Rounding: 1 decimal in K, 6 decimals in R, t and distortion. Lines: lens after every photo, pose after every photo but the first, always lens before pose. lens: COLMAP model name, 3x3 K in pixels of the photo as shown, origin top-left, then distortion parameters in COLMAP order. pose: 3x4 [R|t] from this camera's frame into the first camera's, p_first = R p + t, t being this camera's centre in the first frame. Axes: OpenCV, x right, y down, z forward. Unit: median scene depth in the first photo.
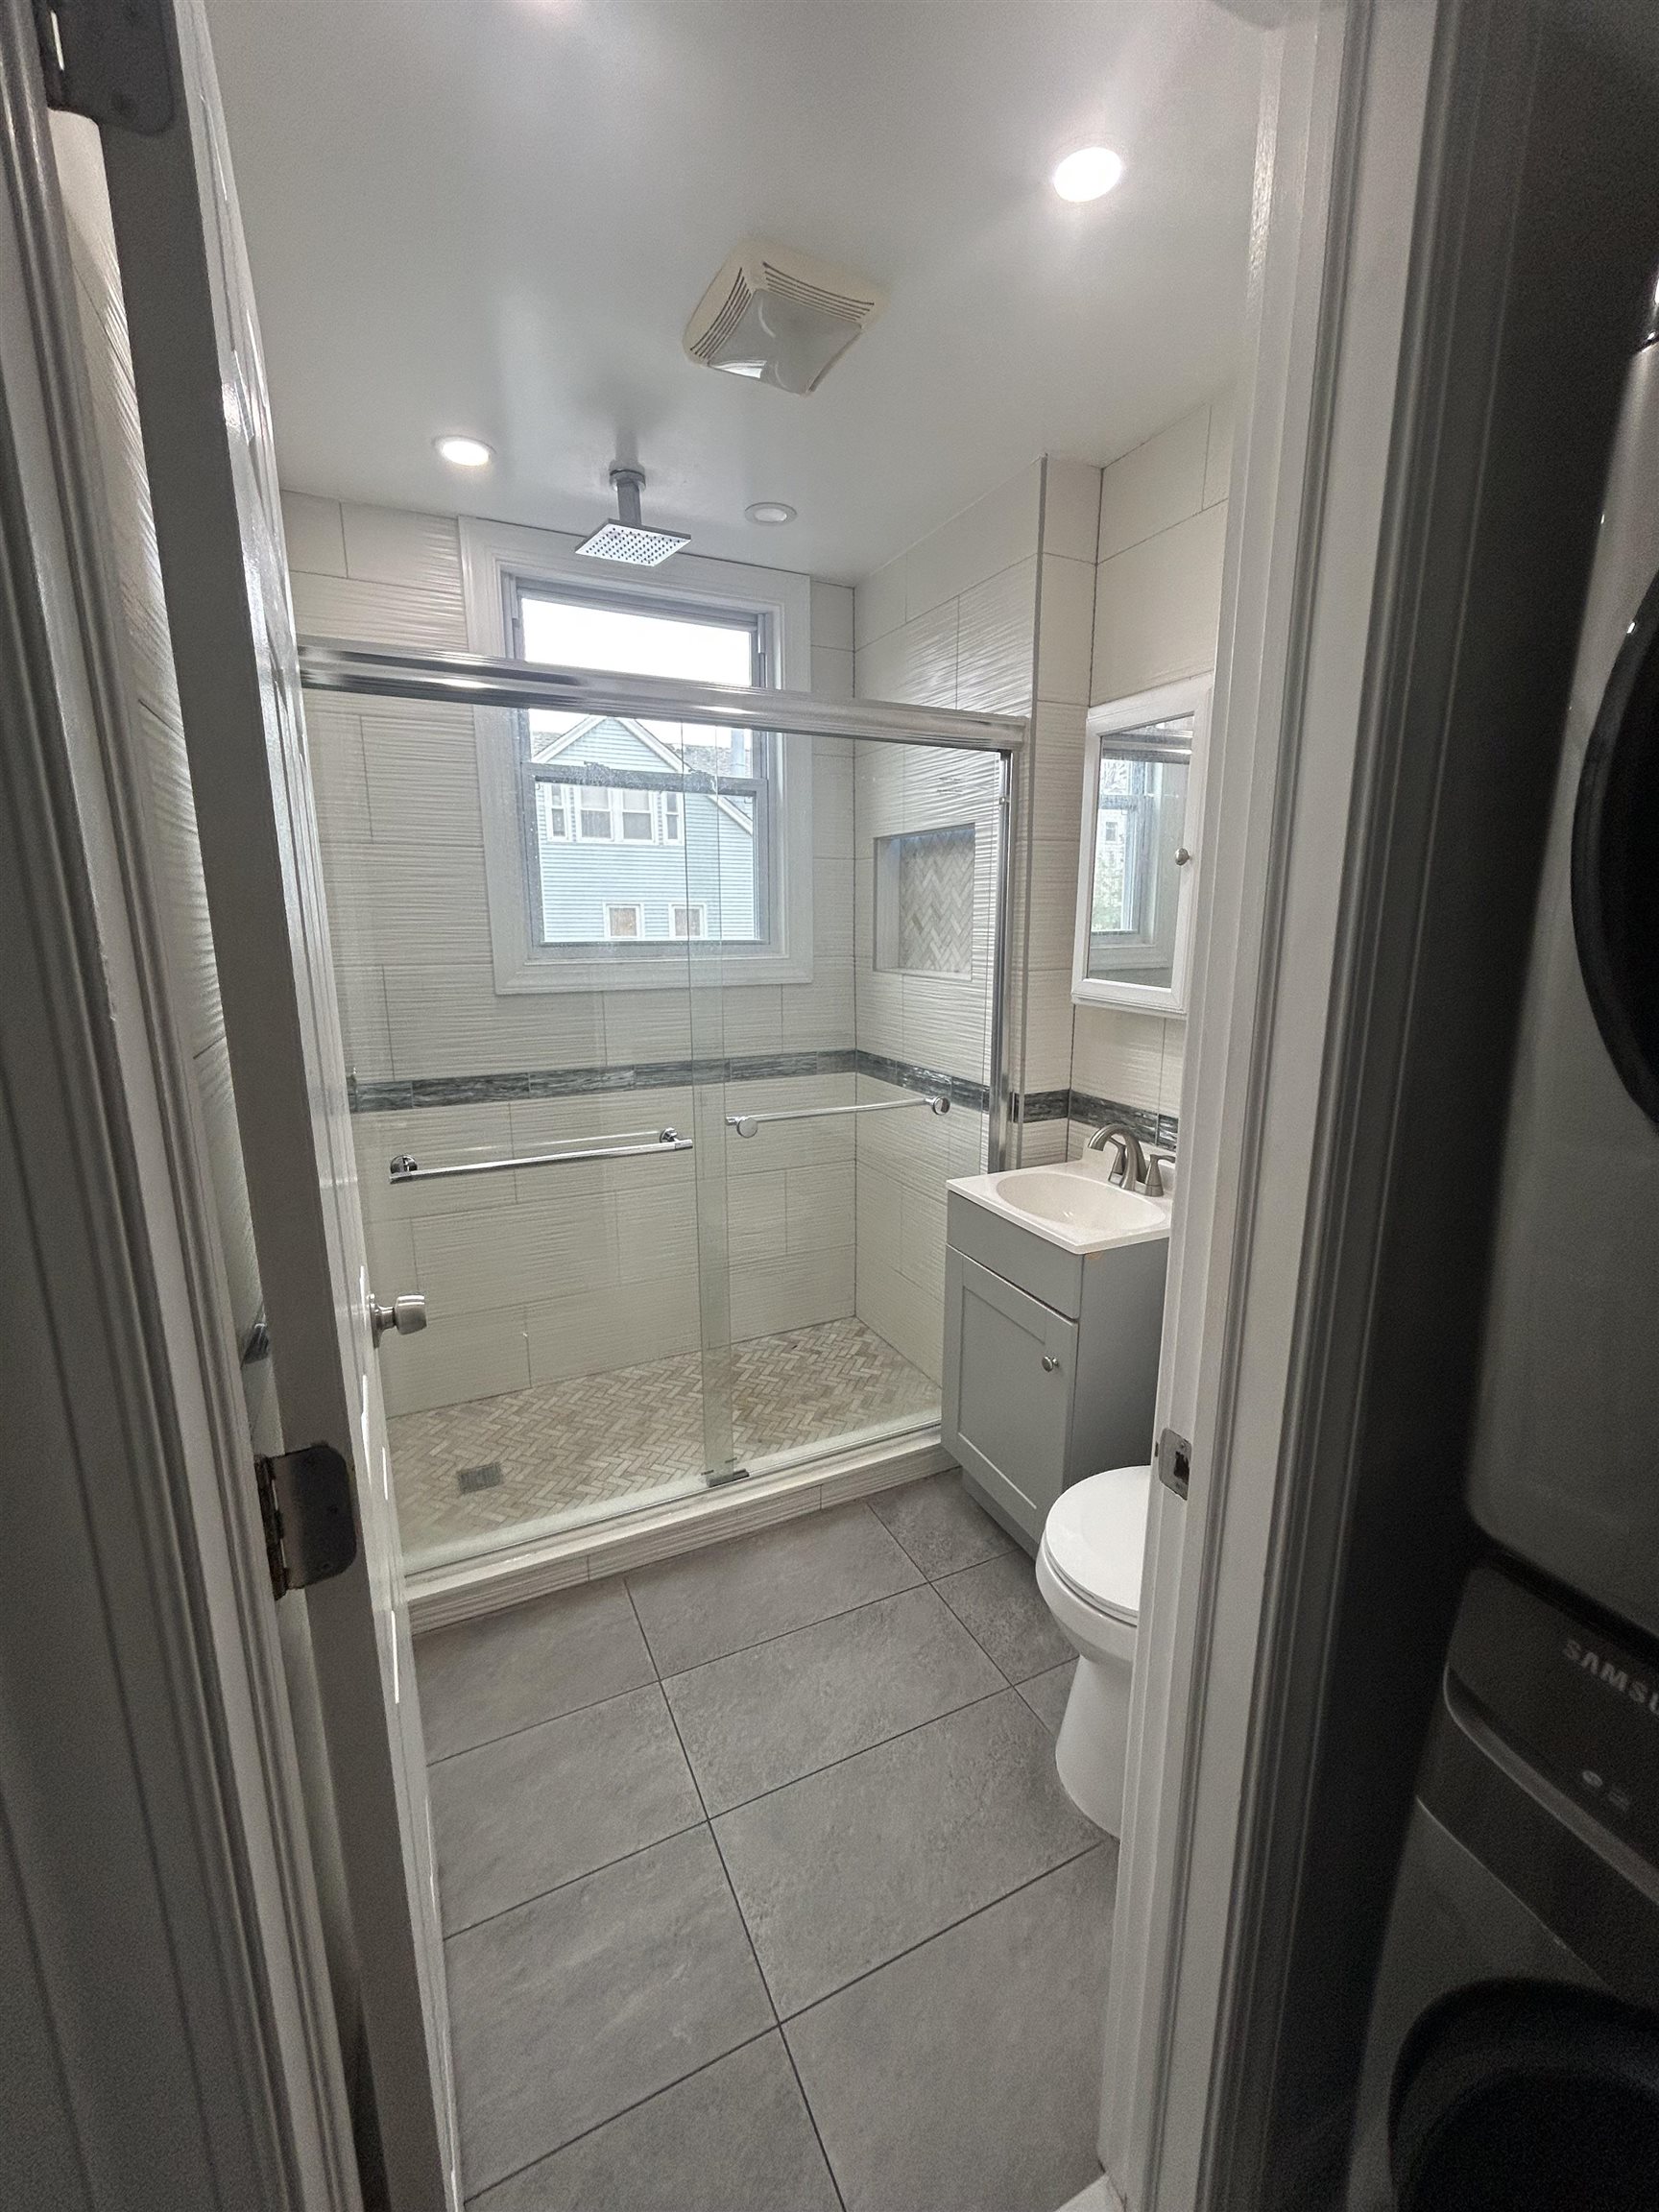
lens RADIAL K [[897.4, 0, 836.7], [0, 897.4, 1107.7], [0, 0, 1]] dist [-0.001064, -0.000404]
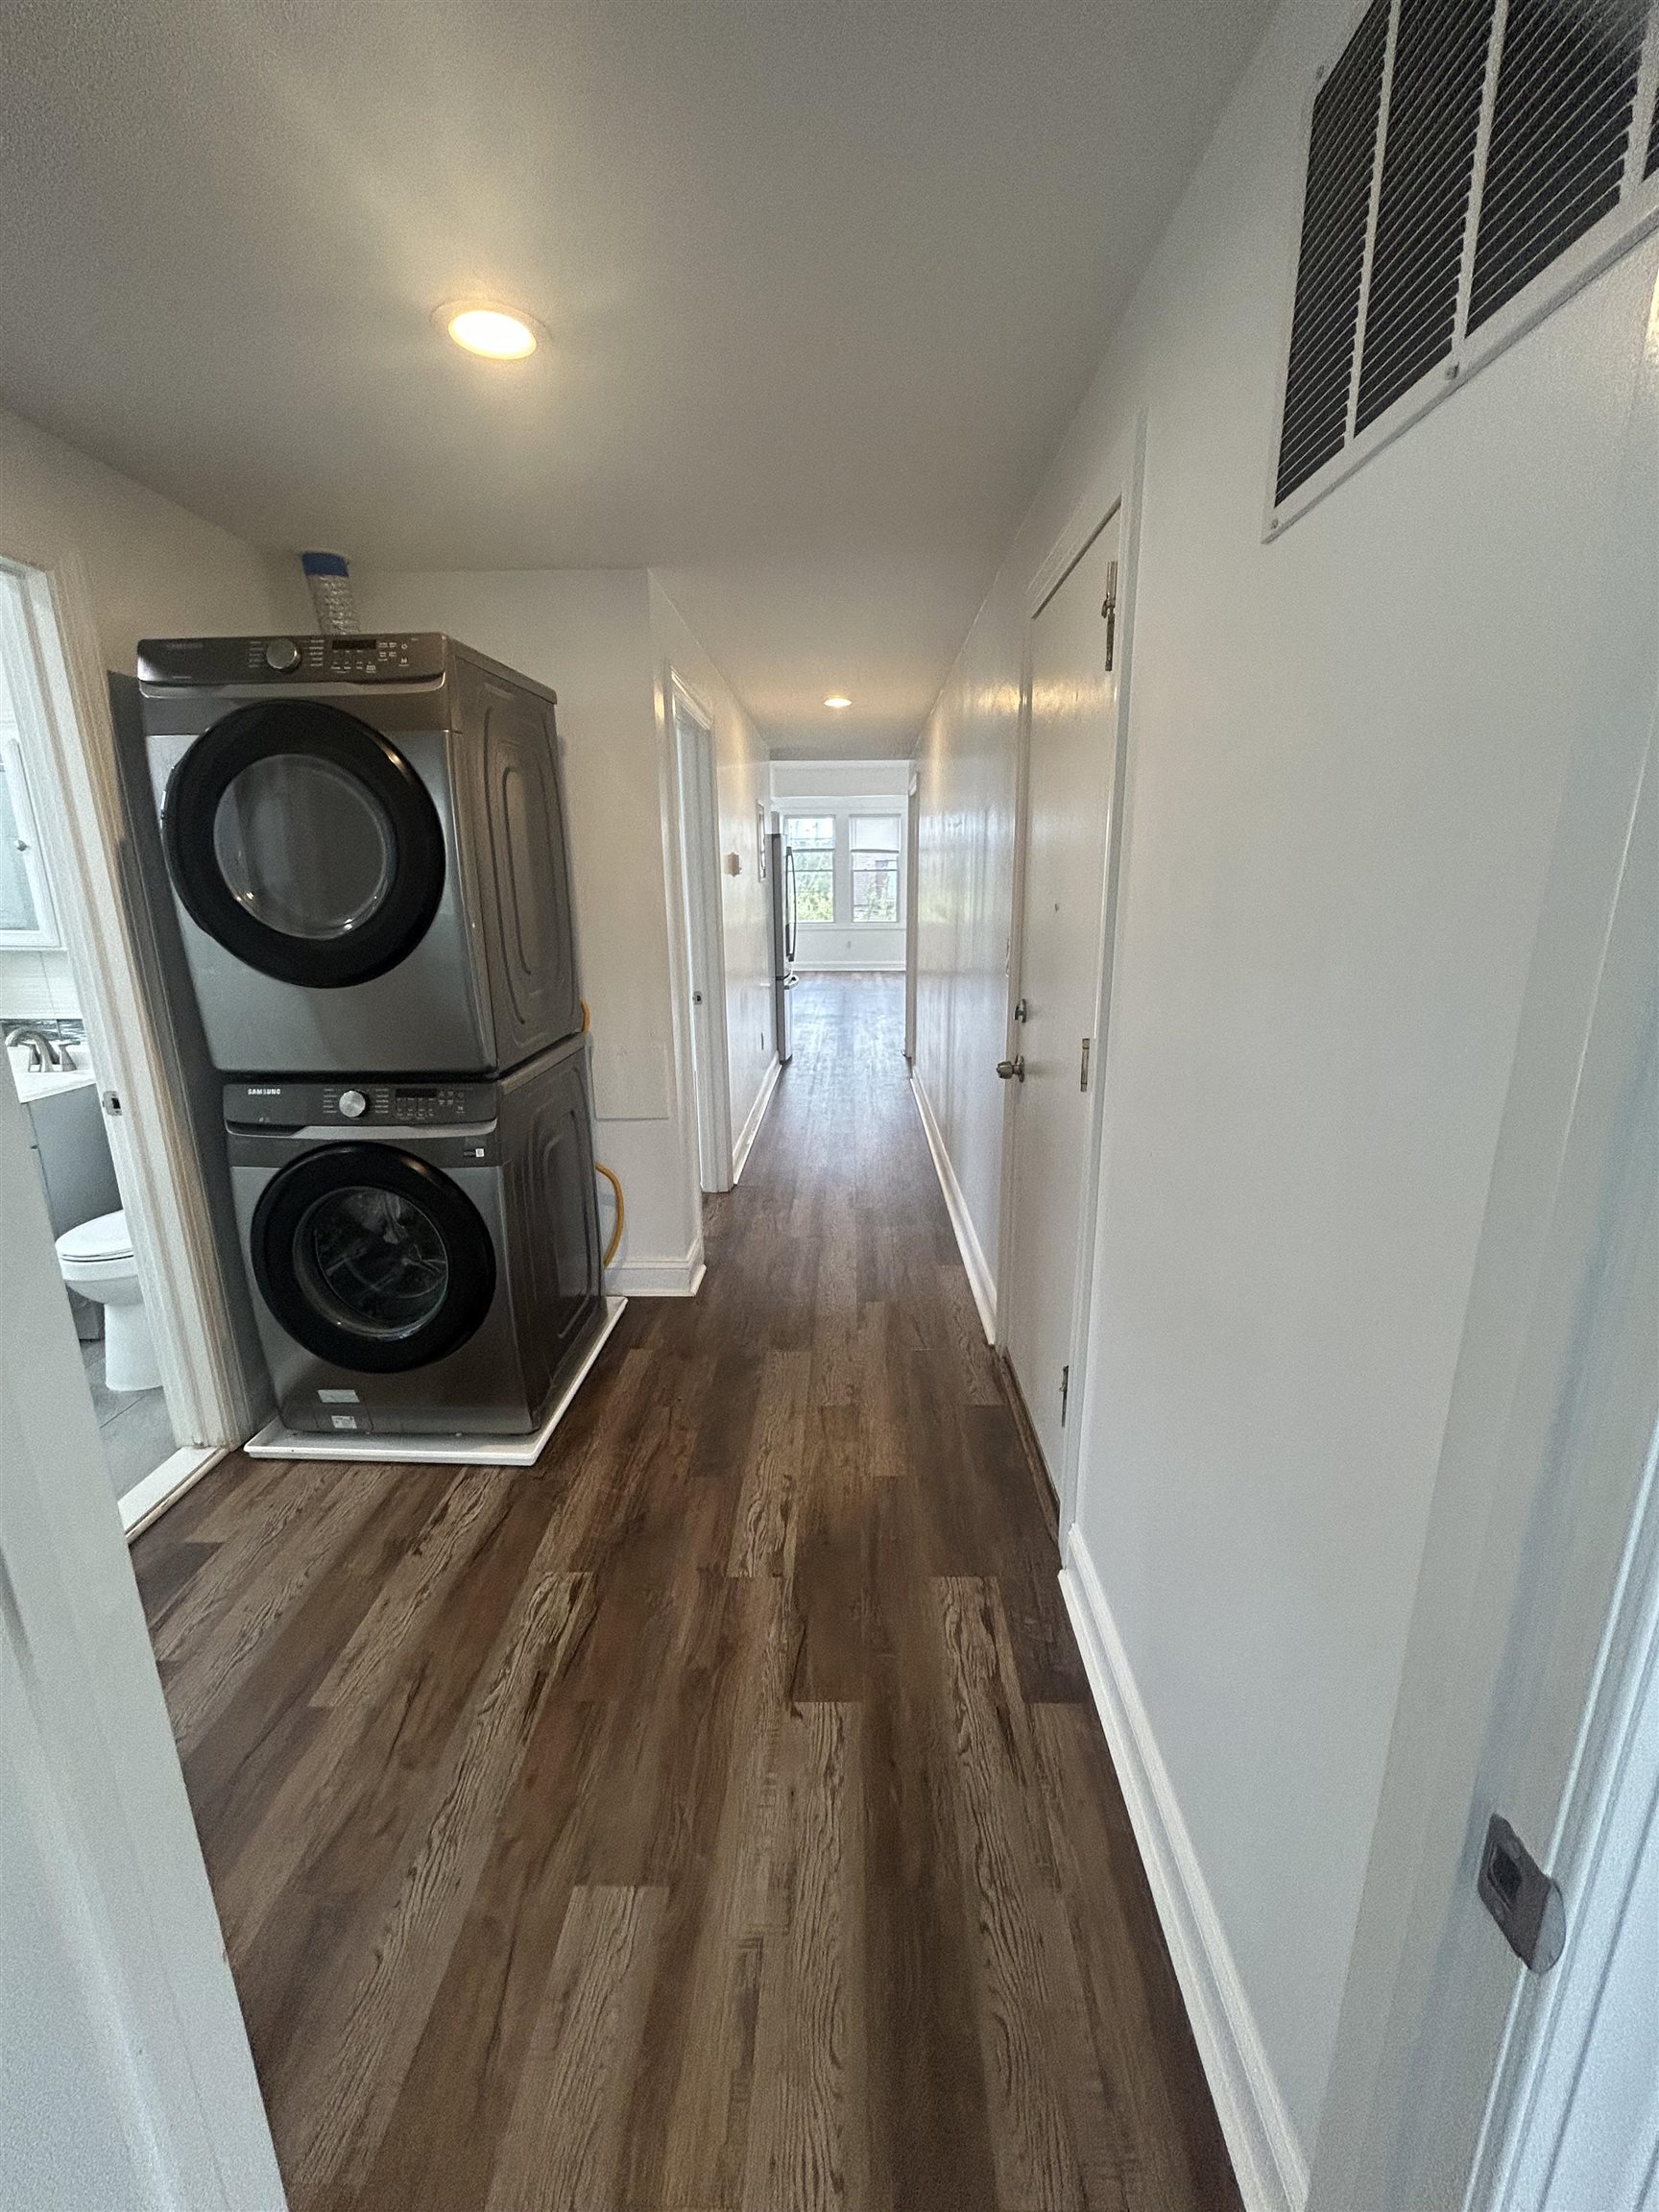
lens RADIAL K [[897.4, 0, 836.7], [0, 897.4, 1107.7], [0, 0, 1]] dist [-0.001064, -0.000404]
pose [[0.458406, -0.231252, 0.858130, -0.306404], [0.194877, 0.968211, 0.156816, 0.147407], [-0.867114, 0.095345, 0.488899, -0.714773]]
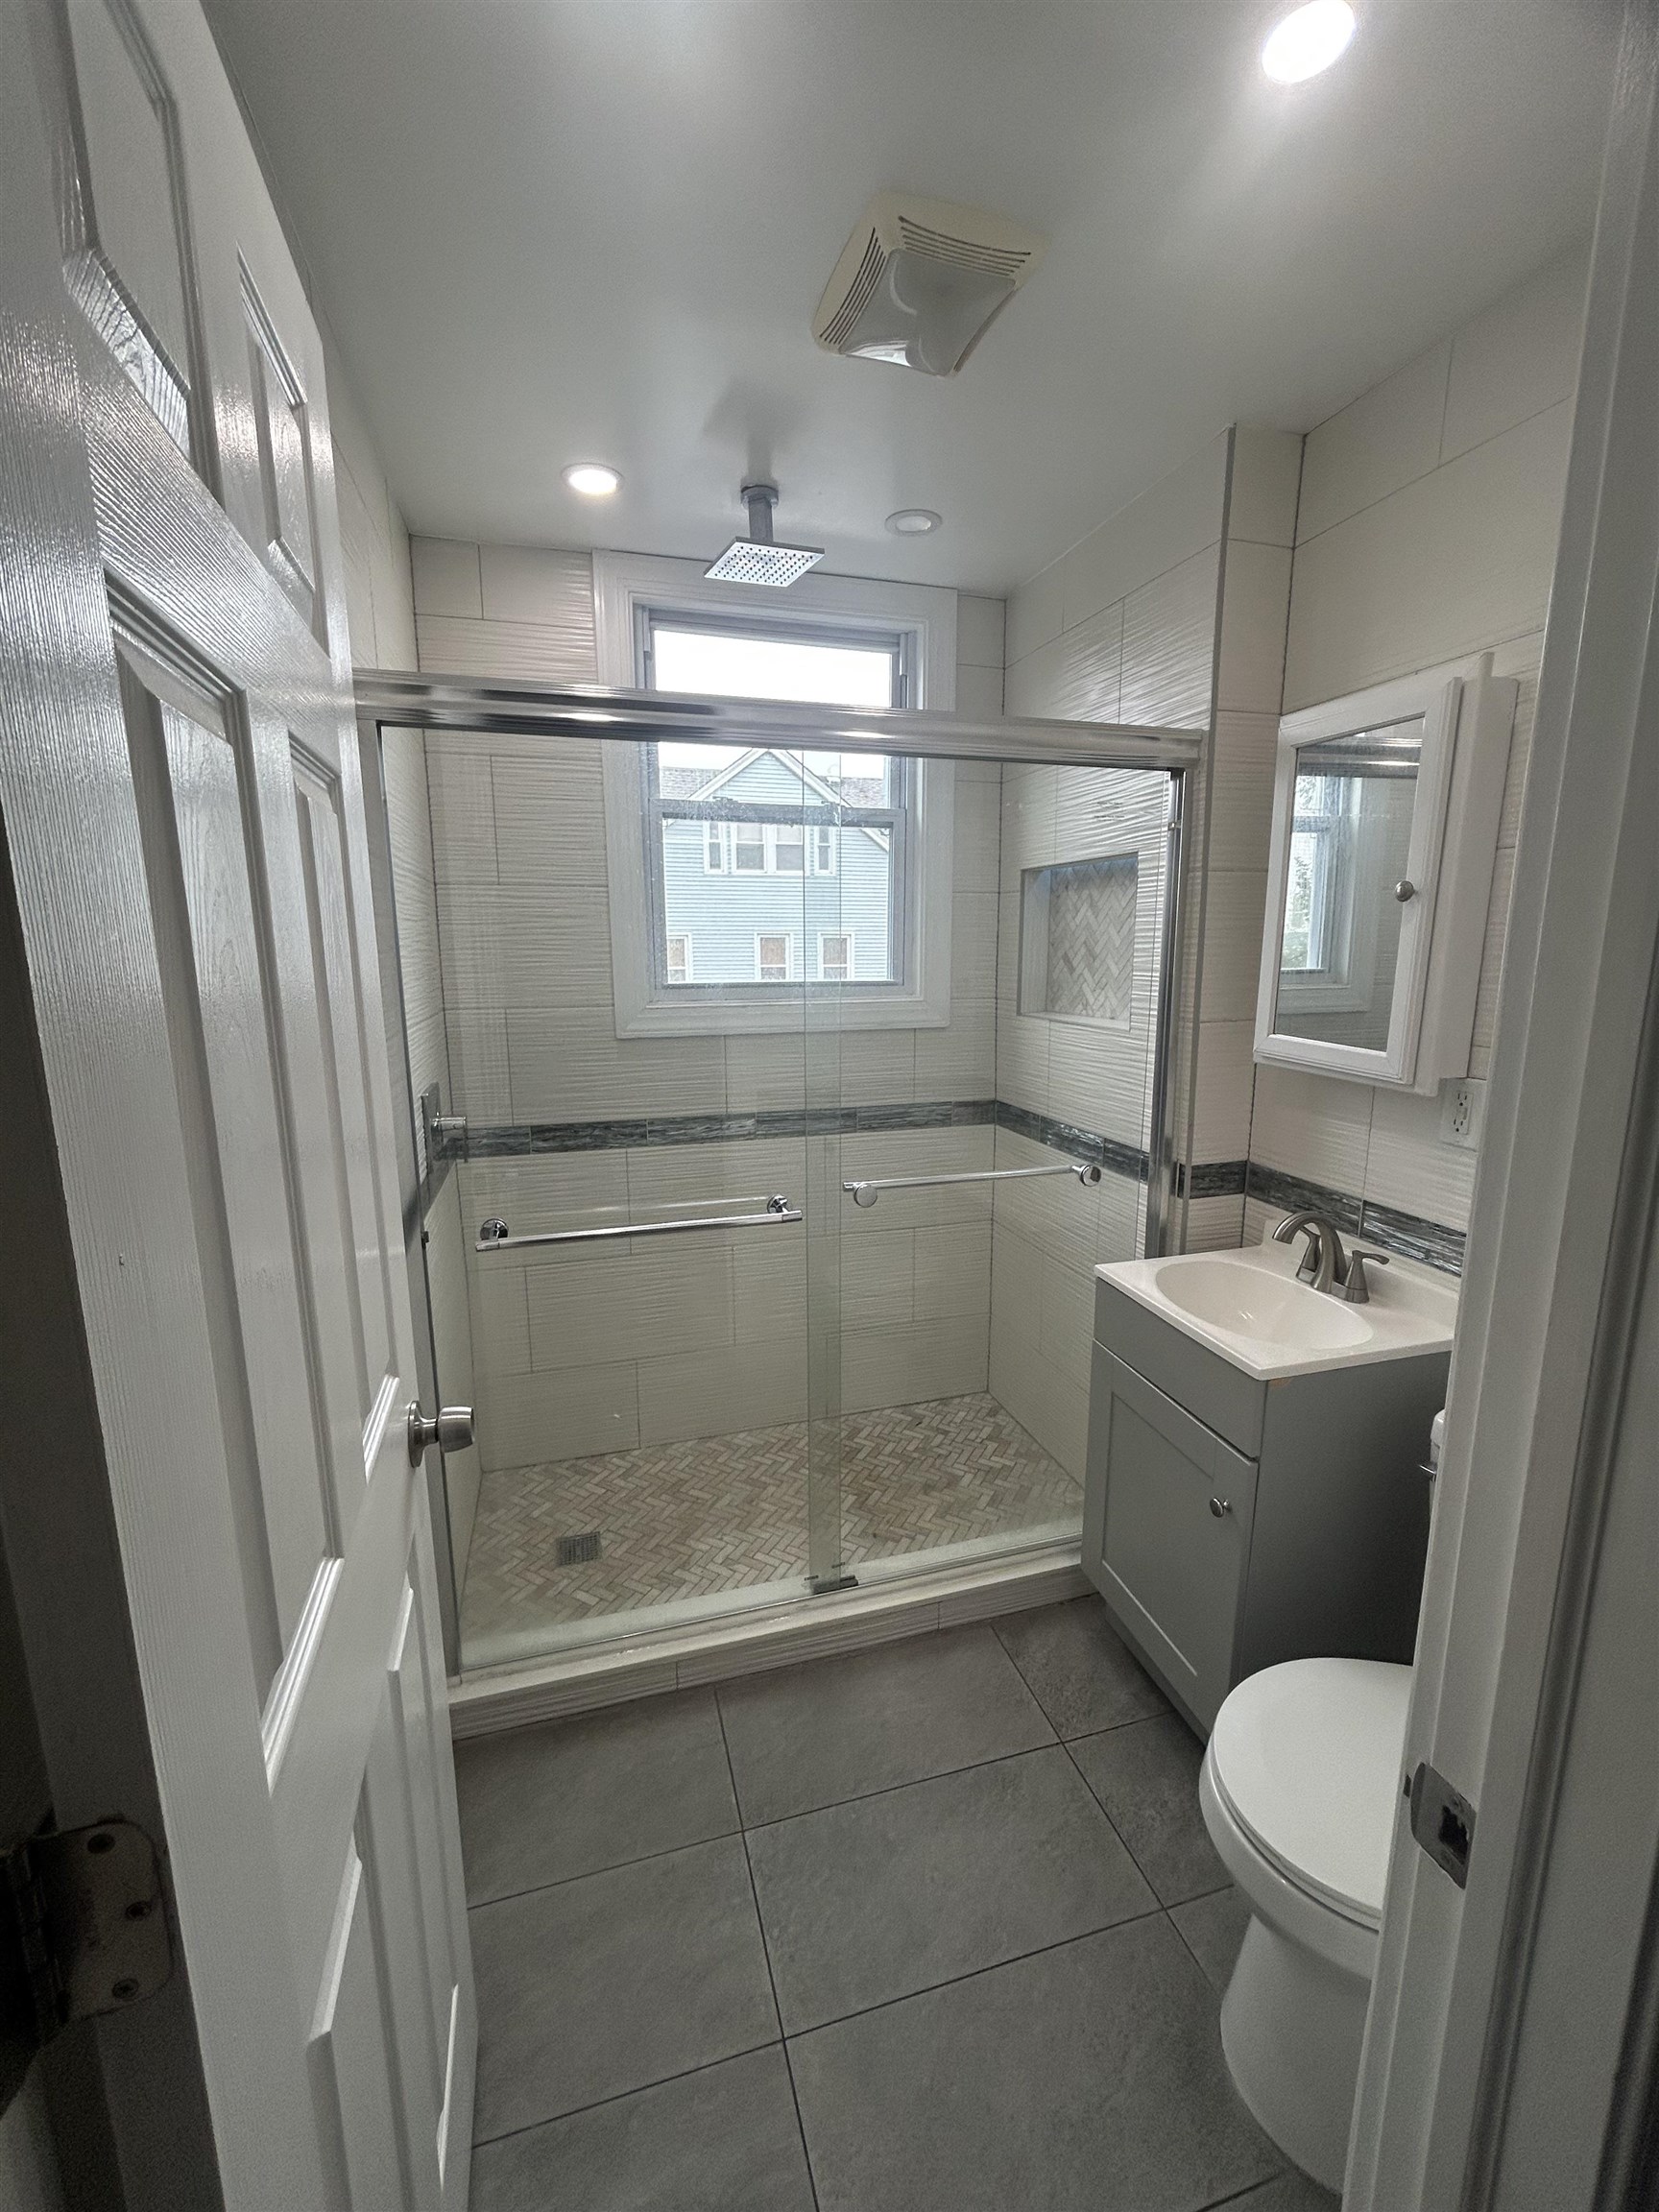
lens RADIAL K [[897.4, 0, 836.7], [0, 897.4, 1107.7], [0, 0, 1]] dist [-0.001064, -0.000404]
pose [[0.986588, 0.026321, -0.161094, 0.011699], [-0.031041, 0.999157, -0.026856, -0.035712], [0.160251, 0.031496, 0.986574, 0.097775]]
